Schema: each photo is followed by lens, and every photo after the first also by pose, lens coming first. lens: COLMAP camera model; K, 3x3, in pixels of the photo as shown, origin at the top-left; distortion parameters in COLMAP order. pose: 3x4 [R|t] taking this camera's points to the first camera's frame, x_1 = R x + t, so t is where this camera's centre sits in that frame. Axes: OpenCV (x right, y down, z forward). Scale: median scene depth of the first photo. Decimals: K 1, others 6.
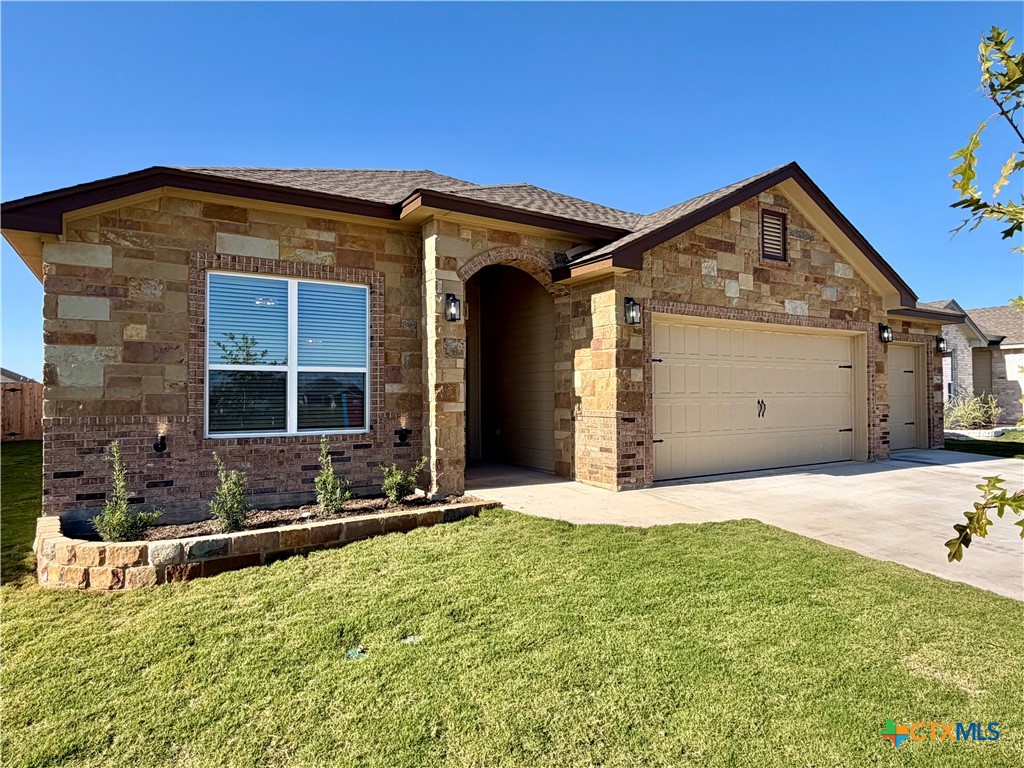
lens RADIAL K [[622.5, 0, 509.4], [0, 622.5, 384.1], [0, 0, 1]] dist [-0.002602, -0.000273]
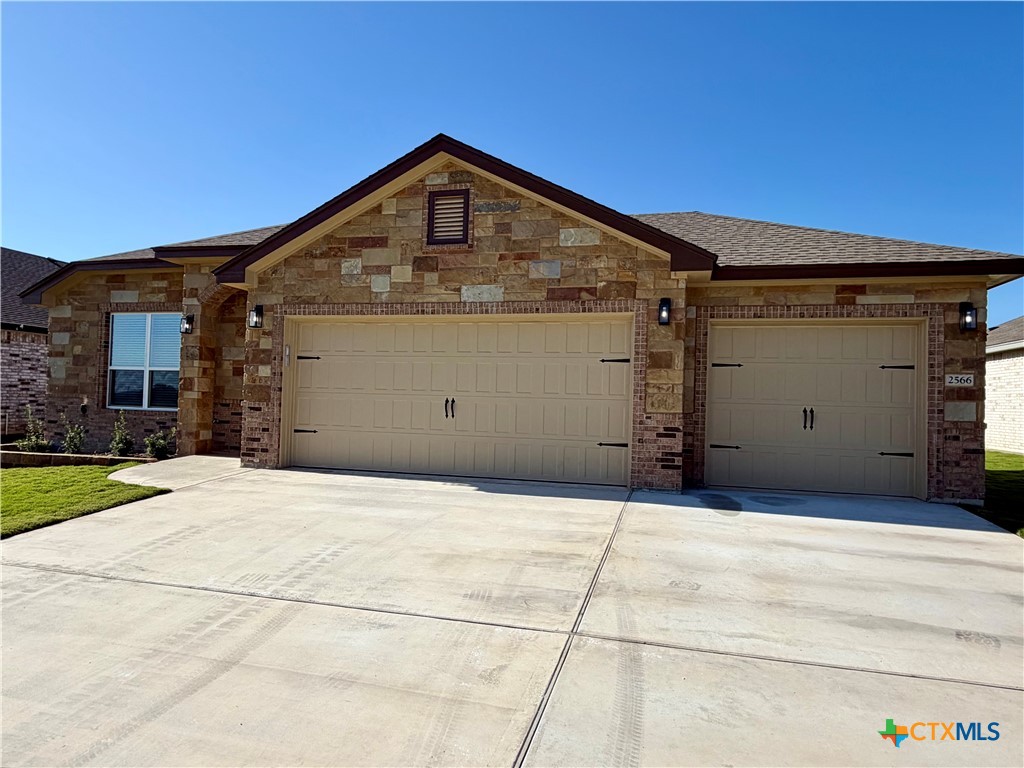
lens RADIAL K [[622.5, 0, 509.2], [0, 622.5, 384.5], [0, 0, 1]] dist [-0.002602, -0.000273]
pose [[0.689746, 0.006051, -0.724026, 1.317714], [-0.016315, 0.999841, -0.007187, 0.011595], [0.723867, 0.016770, 0.689735, 0.509357]]
